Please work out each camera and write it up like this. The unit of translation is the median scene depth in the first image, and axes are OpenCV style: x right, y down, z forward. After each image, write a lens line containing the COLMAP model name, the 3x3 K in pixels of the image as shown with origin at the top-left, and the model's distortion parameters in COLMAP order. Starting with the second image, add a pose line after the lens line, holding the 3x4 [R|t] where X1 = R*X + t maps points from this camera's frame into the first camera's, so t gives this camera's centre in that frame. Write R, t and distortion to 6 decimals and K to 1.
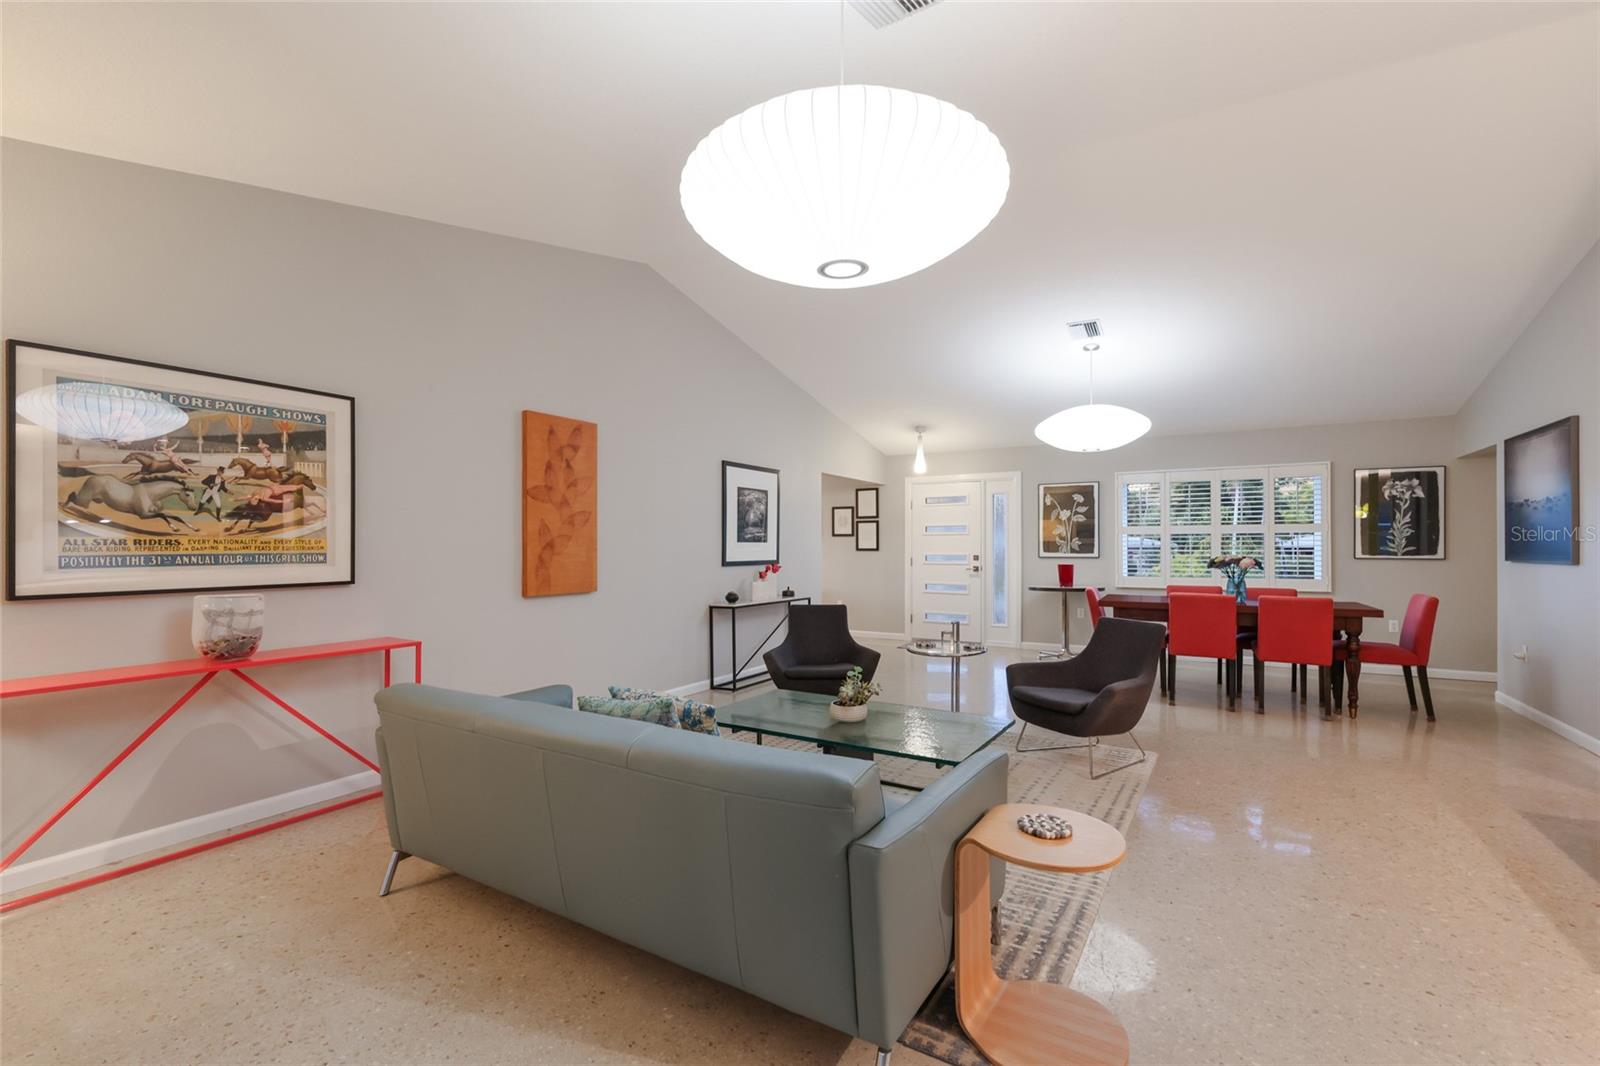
lens RADIAL K [[702.2, 0, 800.5], [0, 702.2, 543.2], [0, 0, 1]] dist [0.003259, -0.000042]
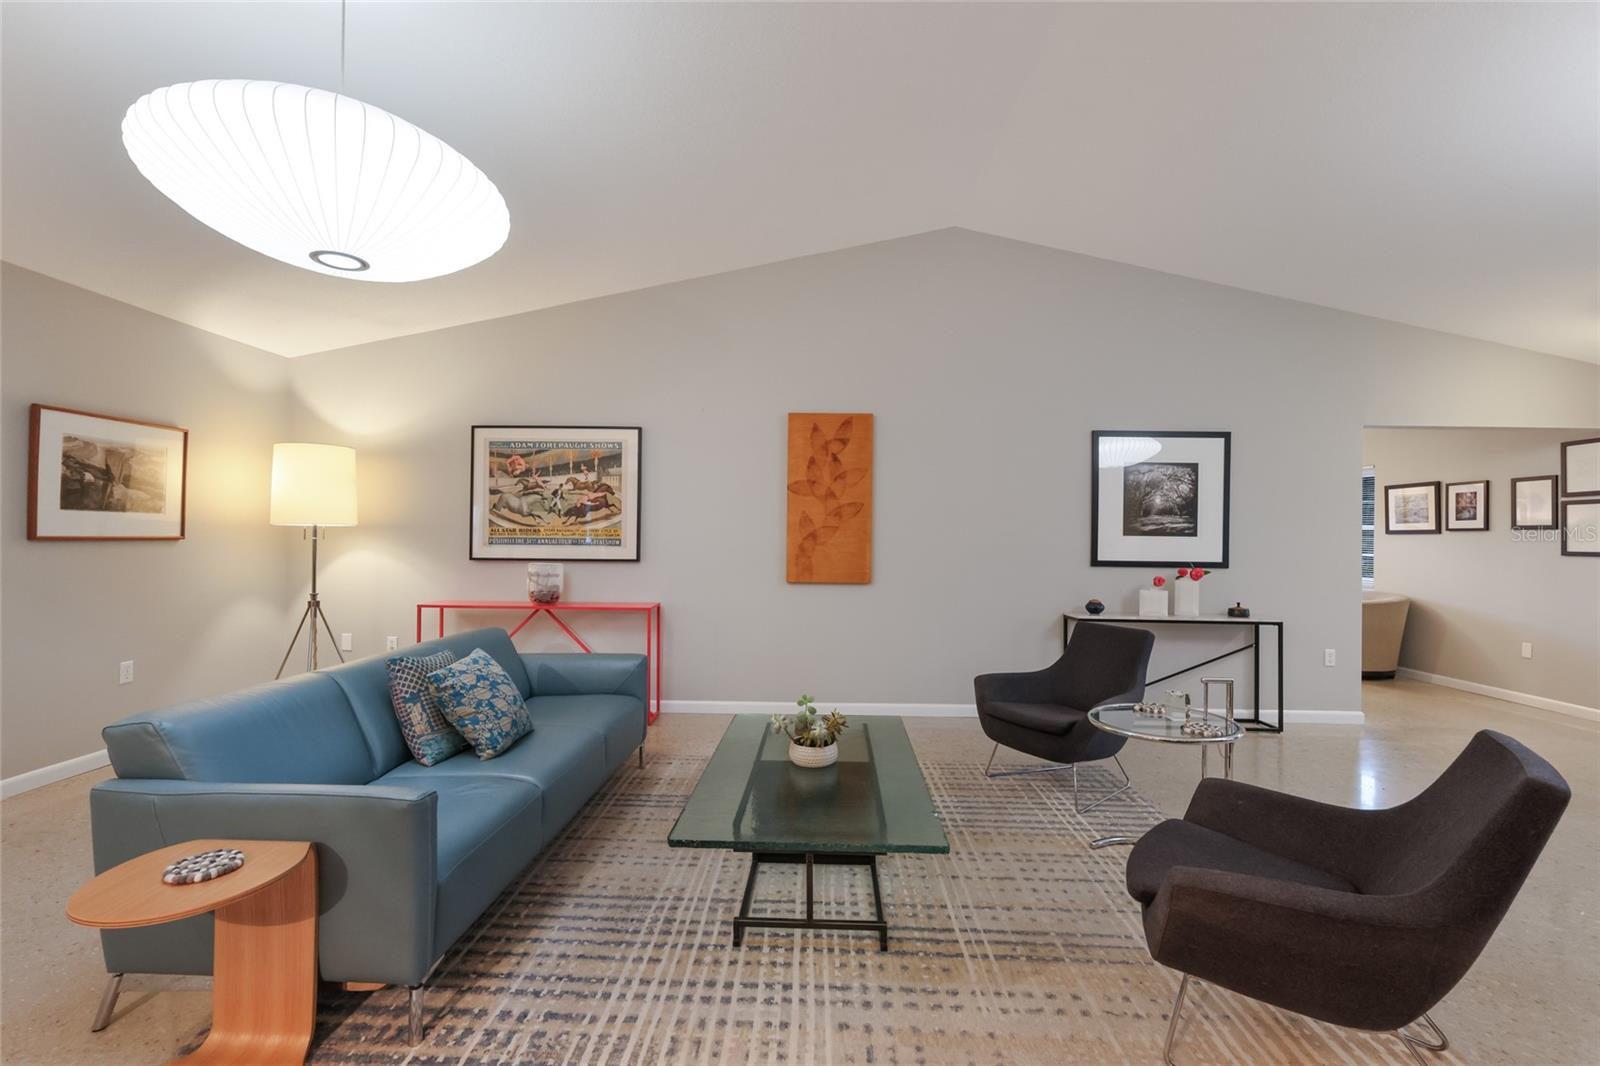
lens RADIAL K [[702.2, 0, 808.8], [0, 702.2, 534.4], [0, 0, 1]] dist [0.003259, -0.000042]
pose [[0.496721, 0.005535, -0.867893, 0.506576], [-0.010198, 0.999948, 0.000541, 0.000103], [0.867851, 0.008582, 0.496751, 0.417648]]
